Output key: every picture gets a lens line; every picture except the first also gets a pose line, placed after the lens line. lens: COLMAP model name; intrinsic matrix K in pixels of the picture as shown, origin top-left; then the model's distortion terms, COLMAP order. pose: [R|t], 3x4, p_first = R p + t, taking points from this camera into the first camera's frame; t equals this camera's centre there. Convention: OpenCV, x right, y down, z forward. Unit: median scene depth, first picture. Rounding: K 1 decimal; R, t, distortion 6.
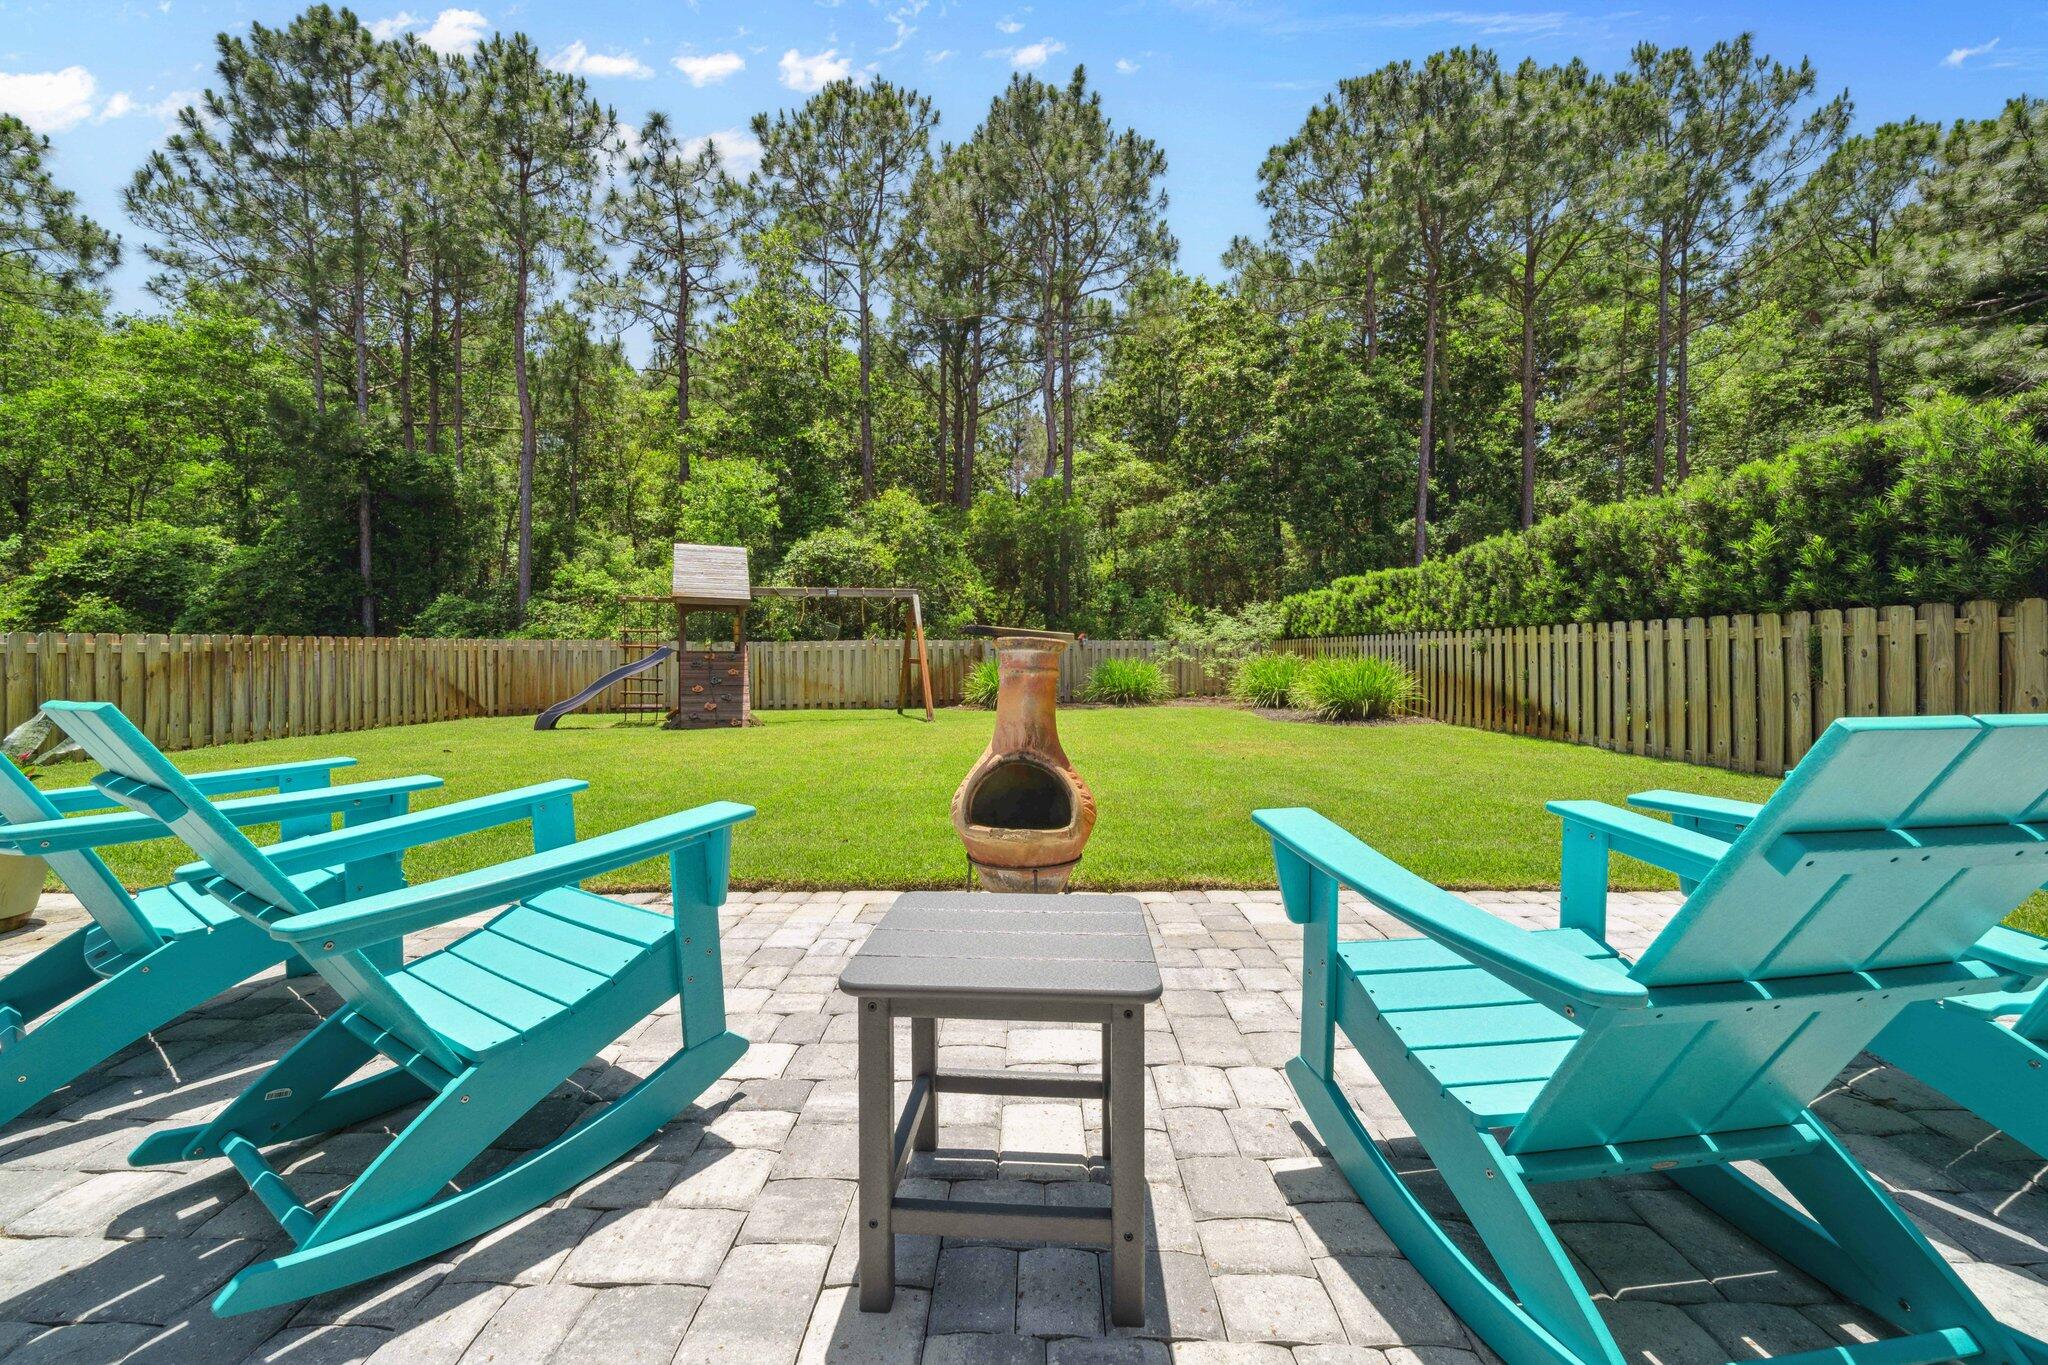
lens RADIAL K [[795.5, 0, 1013.8], [0, 795.5, 652.1], [0, 0, 1]] dist [-0.001844, 0.000205]
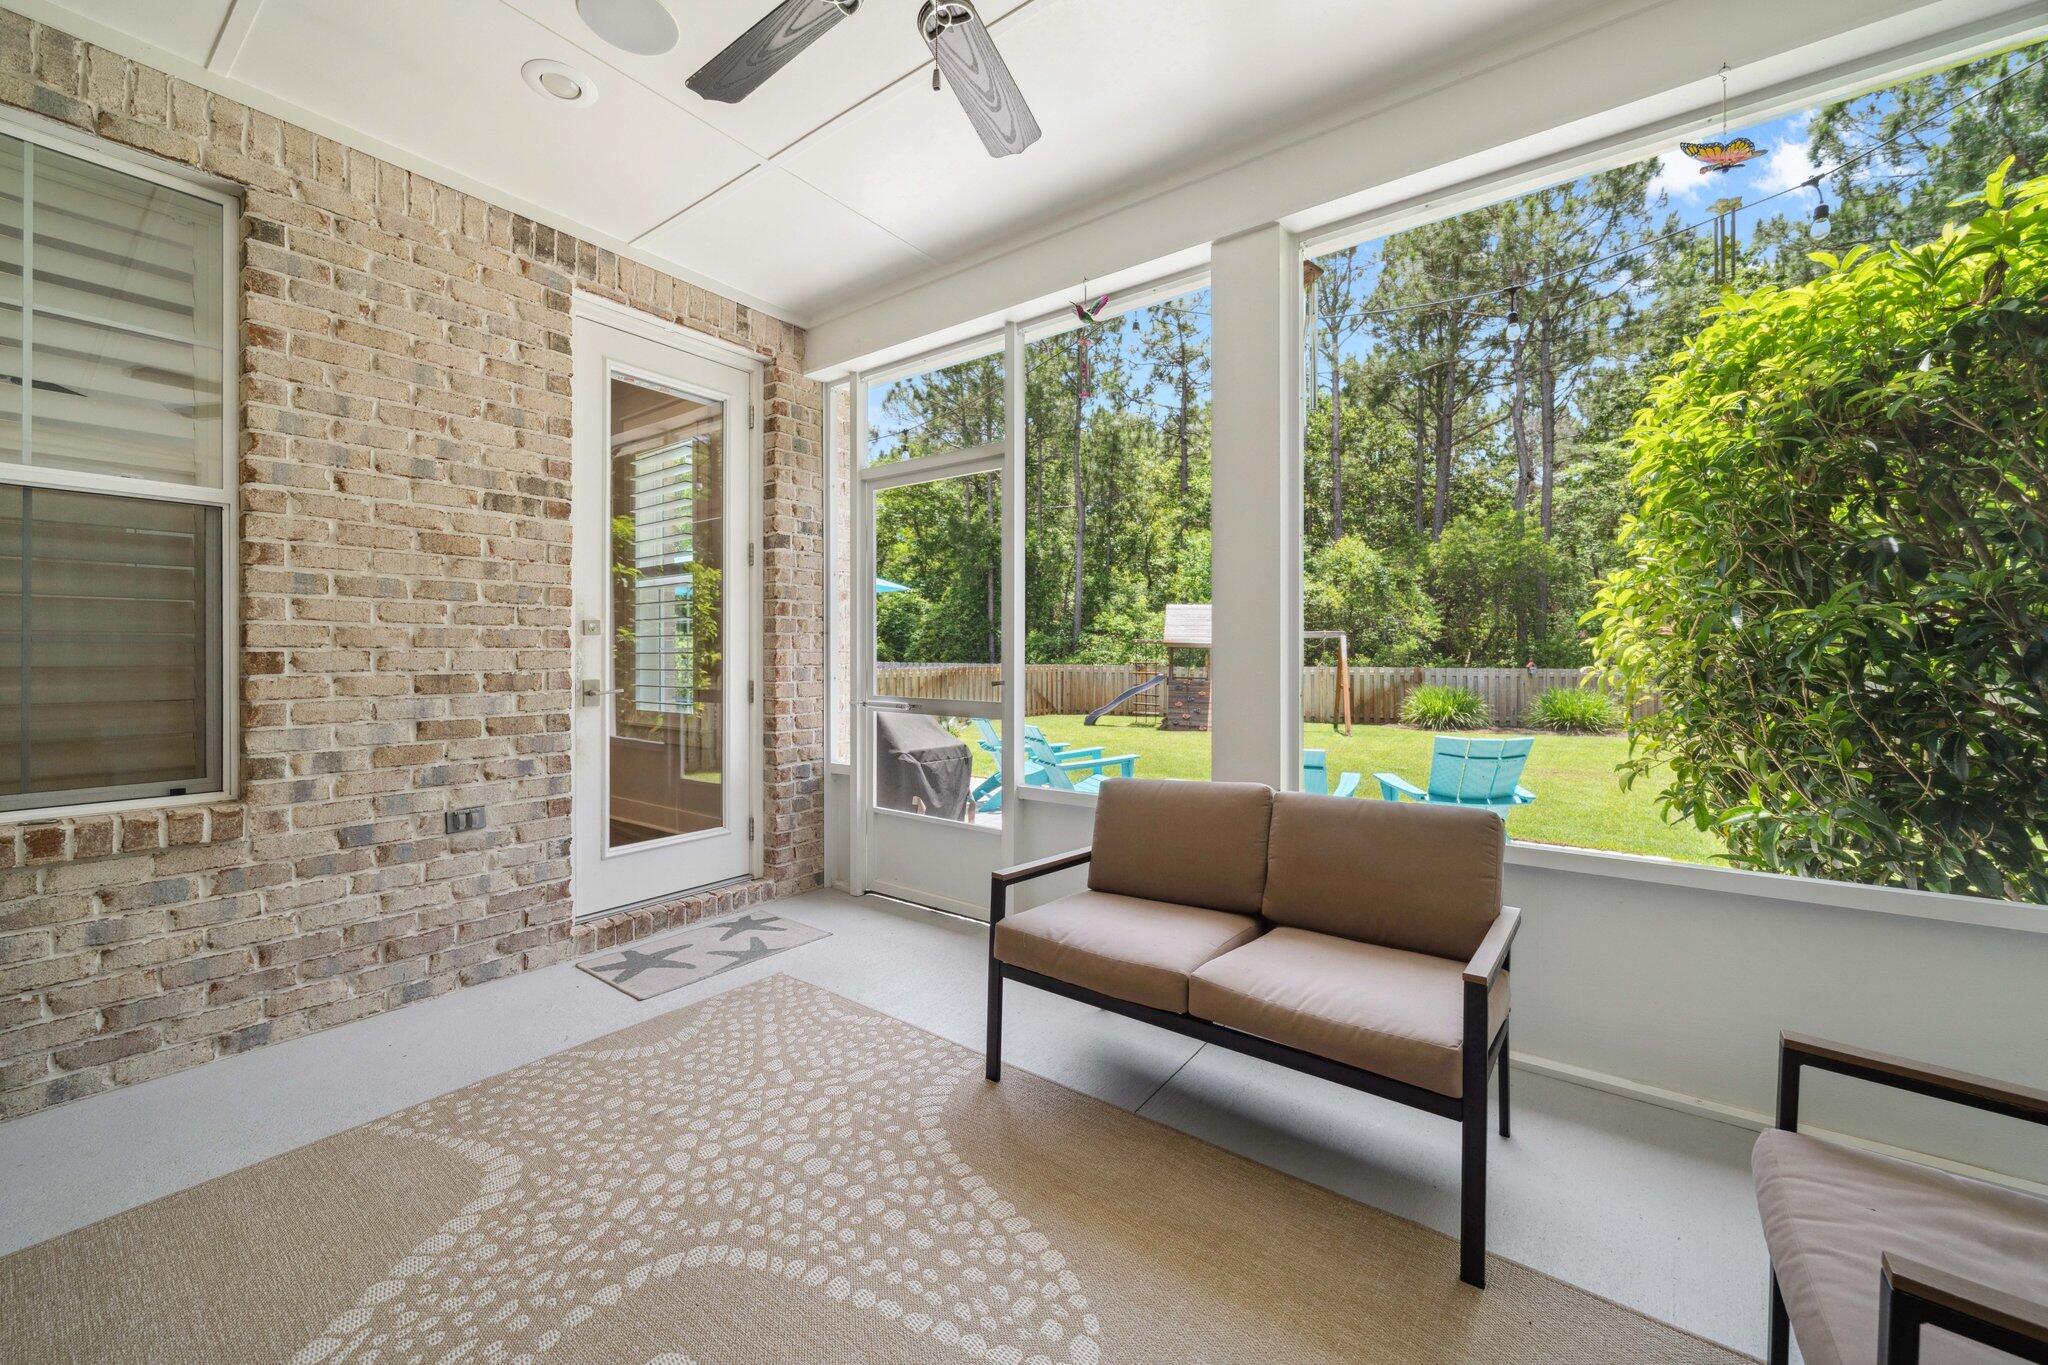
lens RADIAL K [[795.5, 0, 1025.1], [0, 795.5, 670.4], [0, 0, 1]] dist [-0.001844, 0.000205]
pose [[0.818341, 0.018253, -0.574443, 0.157943], [-0.008058, 0.999762, 0.020288, -0.031377], [0.574677, -0.011974, 0.818293, -0.273627]]
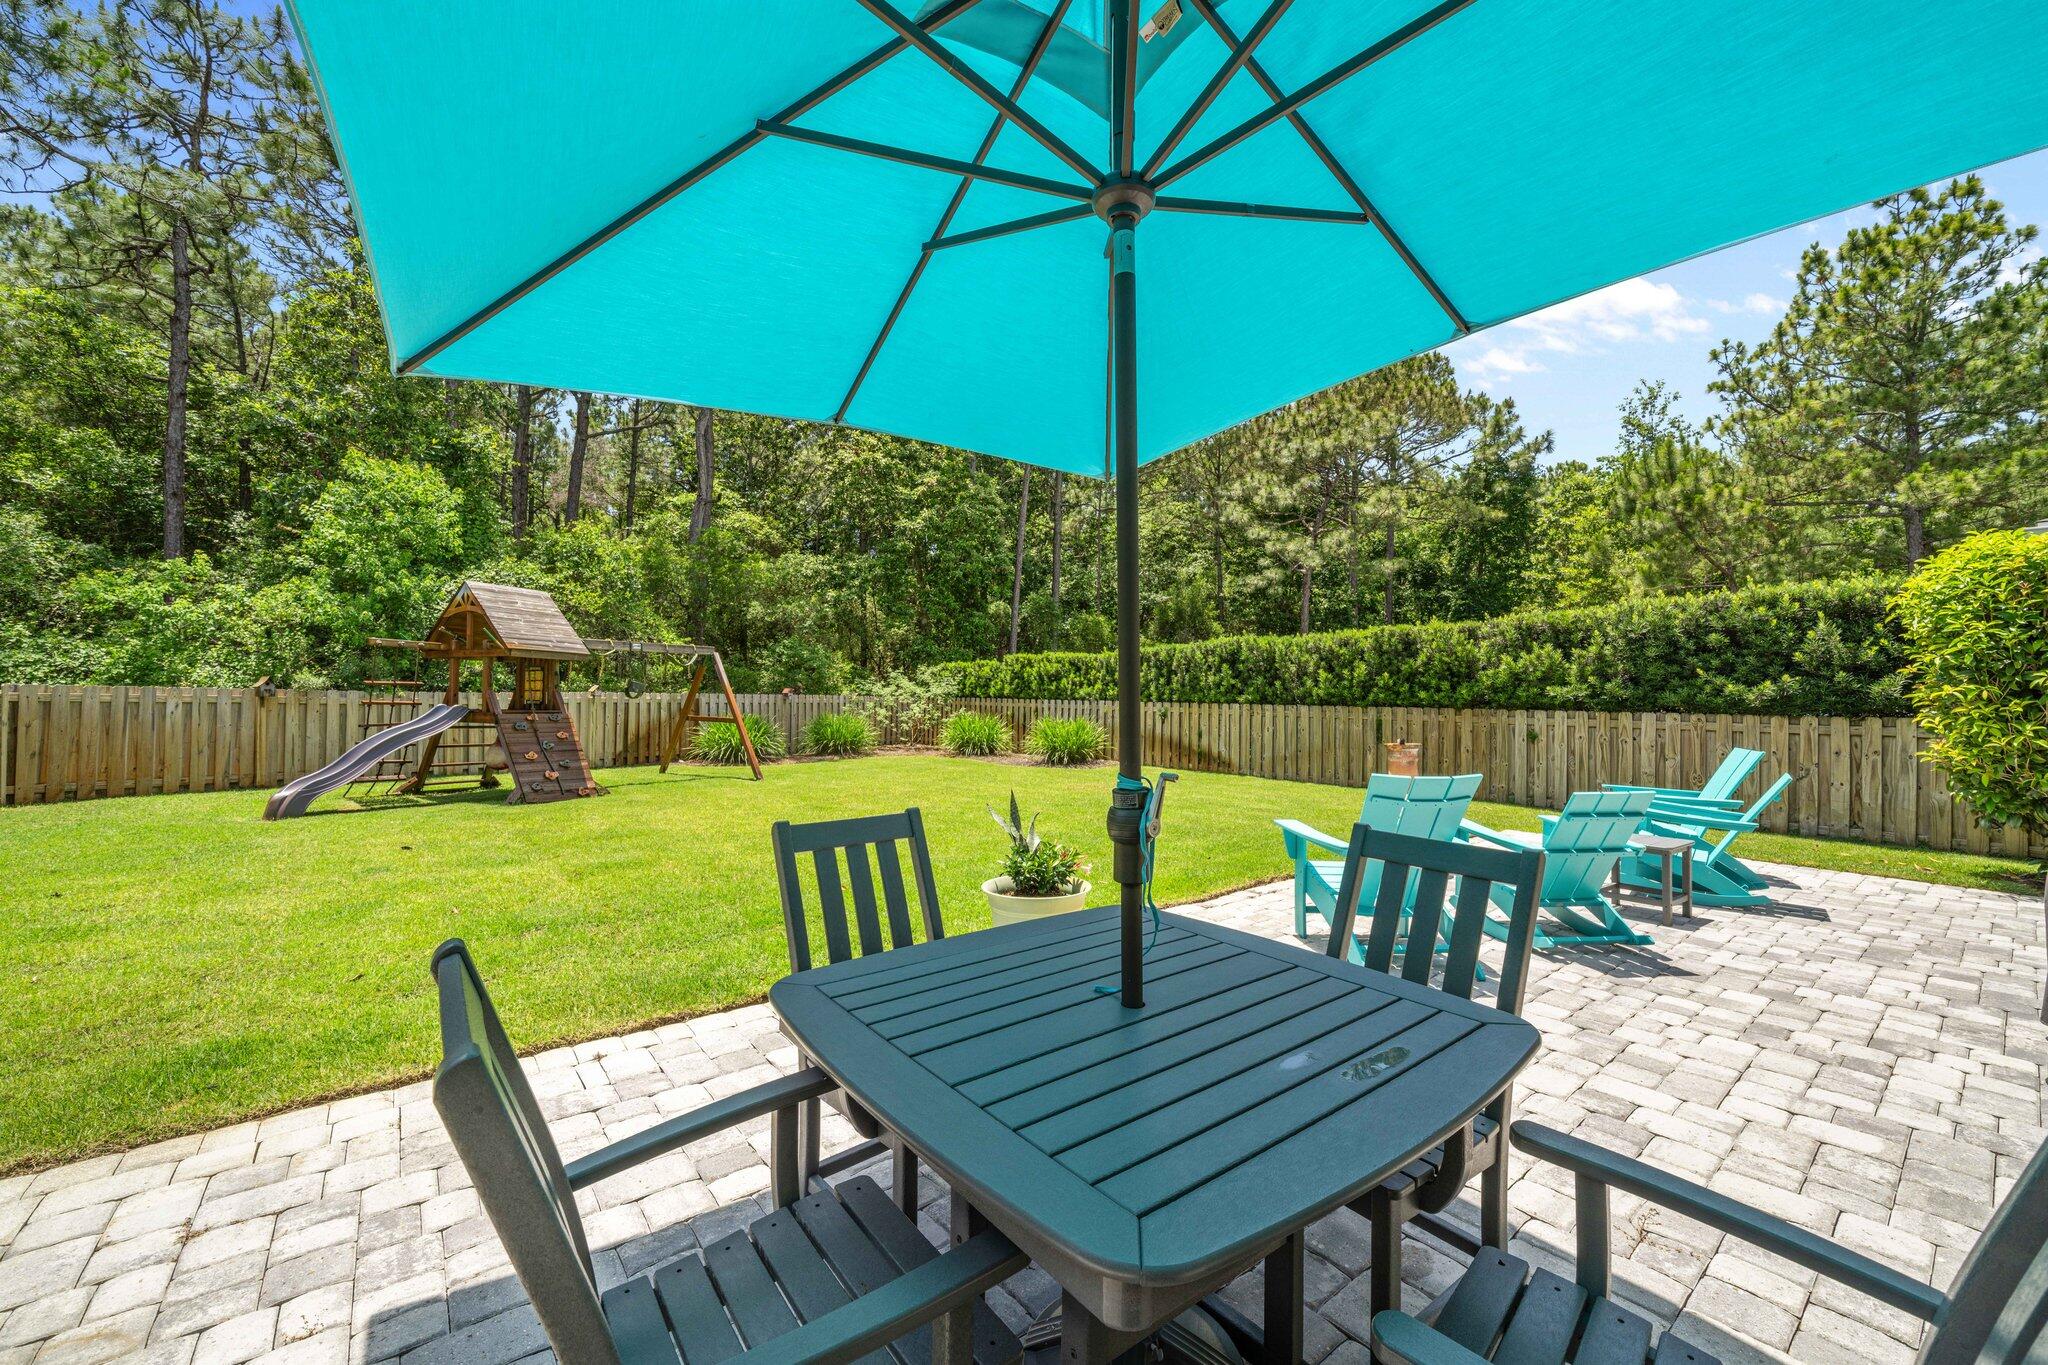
lens RADIAL K [[795.5, 0, 1012.5], [0, 795.5, 689.8], [0, 0, 1]] dist [-0.001844, 0.000205]
pose [[0.770034, 0.021812, 0.637630, -0.390263], [-0.021409, 0.999736, -0.008344, -0.021060], [-0.637644, -0.007226, 0.770297, -0.002981]]
